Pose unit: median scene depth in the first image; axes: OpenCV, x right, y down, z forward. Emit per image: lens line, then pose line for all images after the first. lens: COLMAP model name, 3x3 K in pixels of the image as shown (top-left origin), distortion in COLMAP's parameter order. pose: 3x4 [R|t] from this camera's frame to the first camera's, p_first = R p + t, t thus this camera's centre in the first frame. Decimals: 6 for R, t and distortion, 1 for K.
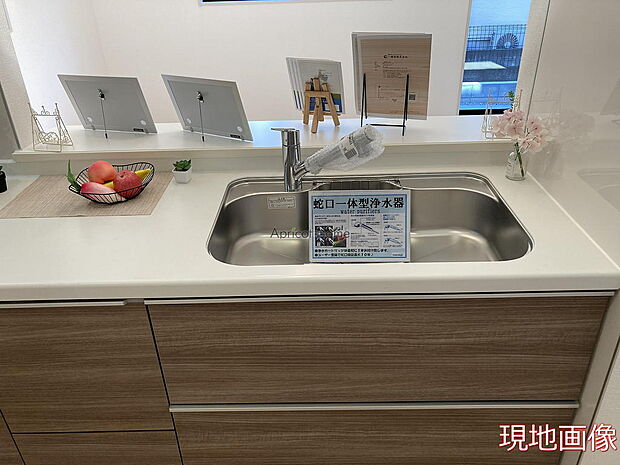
lens RADIAL K [[512.1, 0, 310.1], [0, 512.1, 231.1], [0, 0, 1]] dist [0.035287, -0.050867]
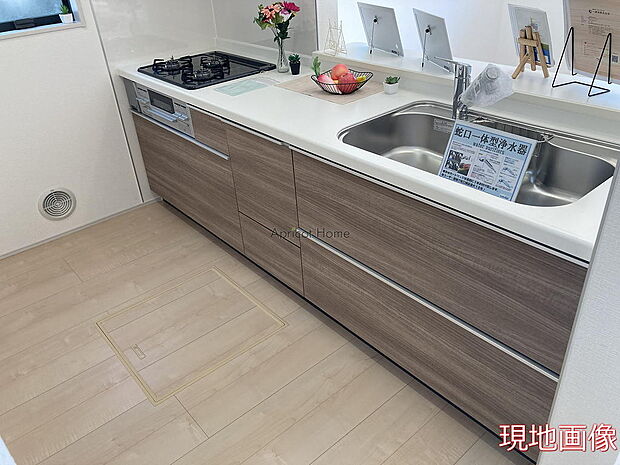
lens RADIAL K [[512.1, 0, 312.0], [0, 512.1, 232.9], [0, 0, 1]] dist [0.035287, -0.050867]
pose [[0.654951, 0.382099, -0.651951, 0.639184], [-0.330810, 0.920658, 0.207251, 0.025794], [0.679415, 0.079933, 0.729388, -0.053588]]
